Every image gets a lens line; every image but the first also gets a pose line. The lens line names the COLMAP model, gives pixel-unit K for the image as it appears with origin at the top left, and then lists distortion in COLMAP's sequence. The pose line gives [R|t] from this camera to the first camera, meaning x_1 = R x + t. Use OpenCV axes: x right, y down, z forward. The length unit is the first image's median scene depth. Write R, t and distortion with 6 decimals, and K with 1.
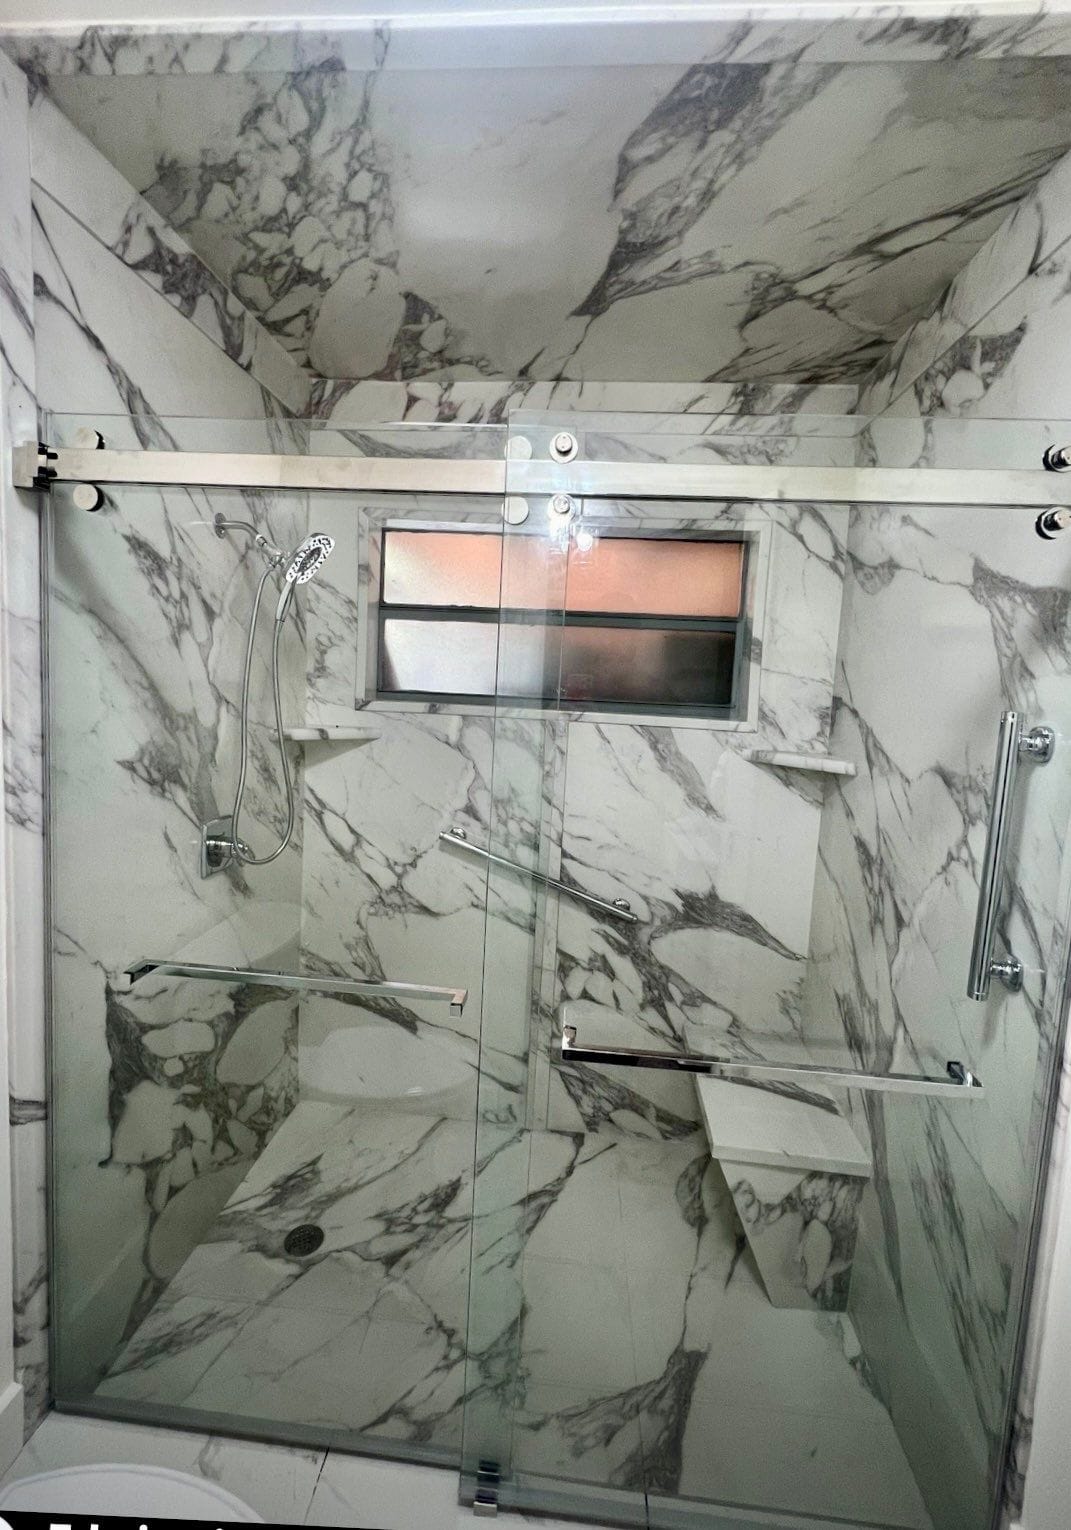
lens RADIAL K [[688.0, 0, 513.7], [0, 688.0, 734.7], [0, 0, 1]] dist [-0.000400, 0.000109]
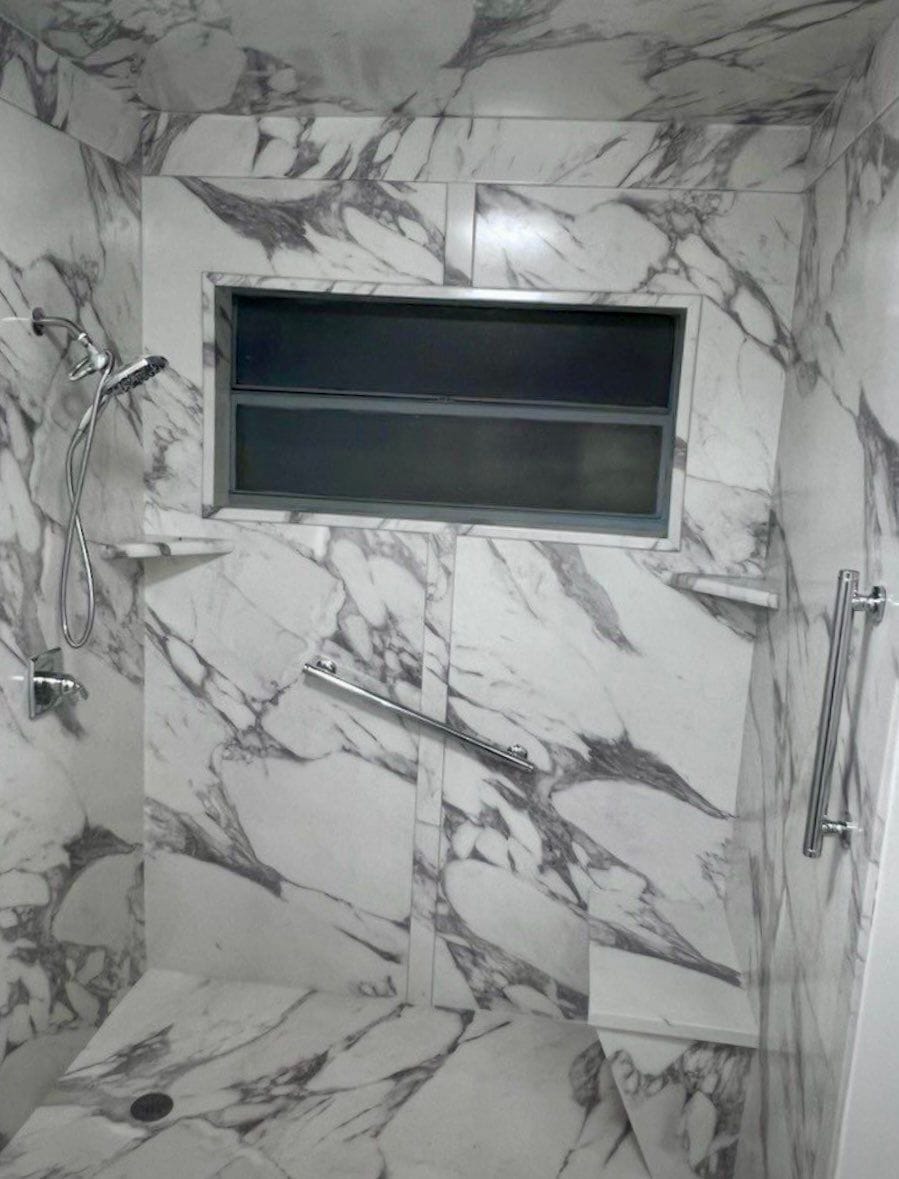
lens RADIAL K [[1056.5, 0, 446.8], [0, 1056.5, 580.1], [0, 0, 1]] dist [0.002238, 0.006764]
pose [[0.999460, 0.008484, -0.031730, 0.121419], [-0.005403, 0.995373, 0.095937, -0.097470], [0.032397, -0.095714, 0.994882, -0.308870]]
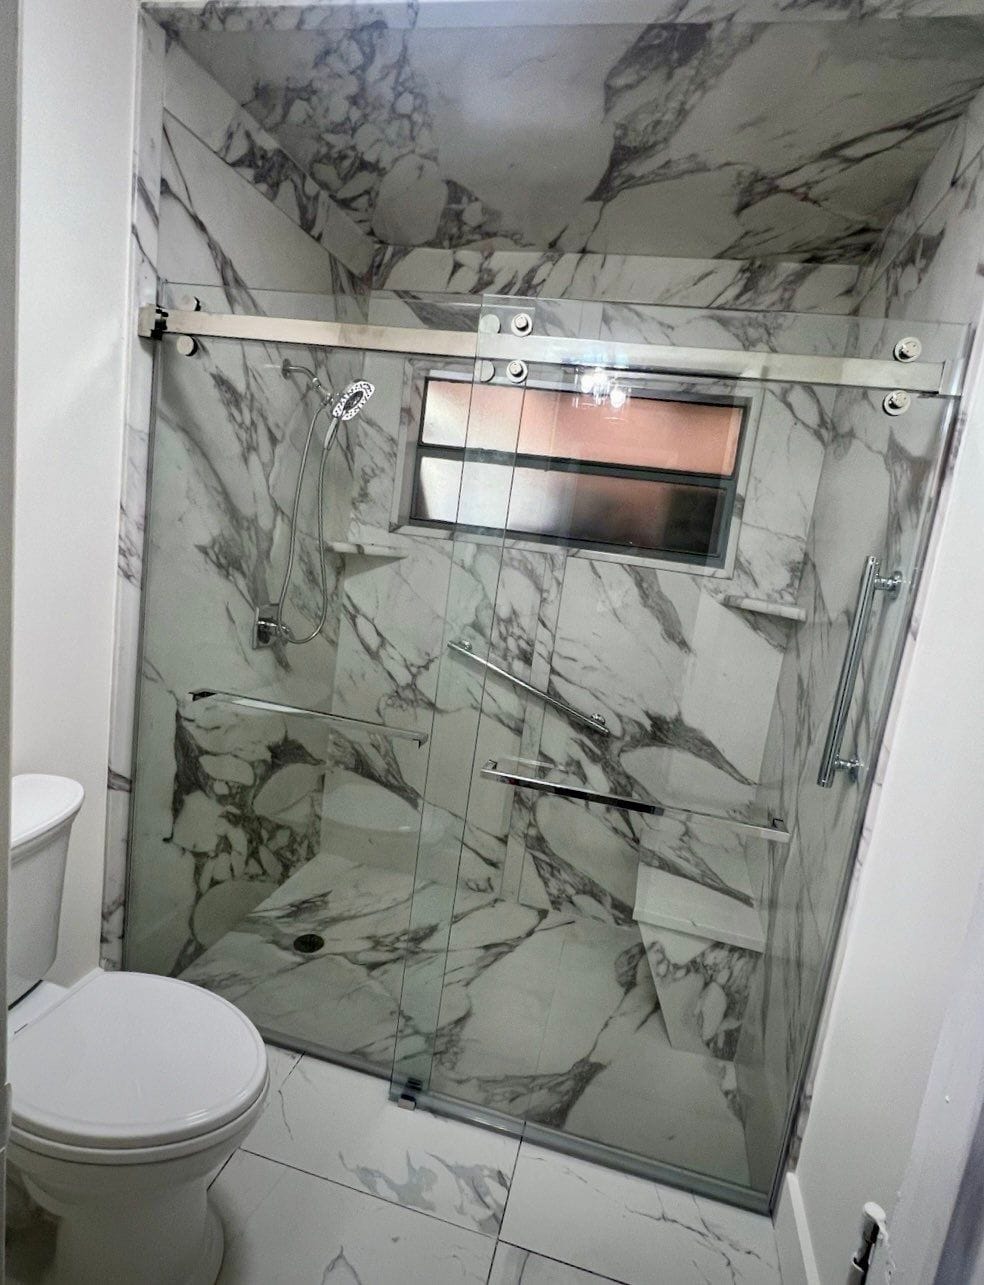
lens RADIAL K [[706.5, 0, 495.2], [0, 706.5, 629.9], [0, 0, 1]] dist [0.000535, -0.000222]
pose [[0.986668, 0.097687, -0.130164, 0.141071], [-0.091007, 0.994256, 0.056329, 0.052502], [0.134919, -0.043733, 0.989891, -0.209906]]
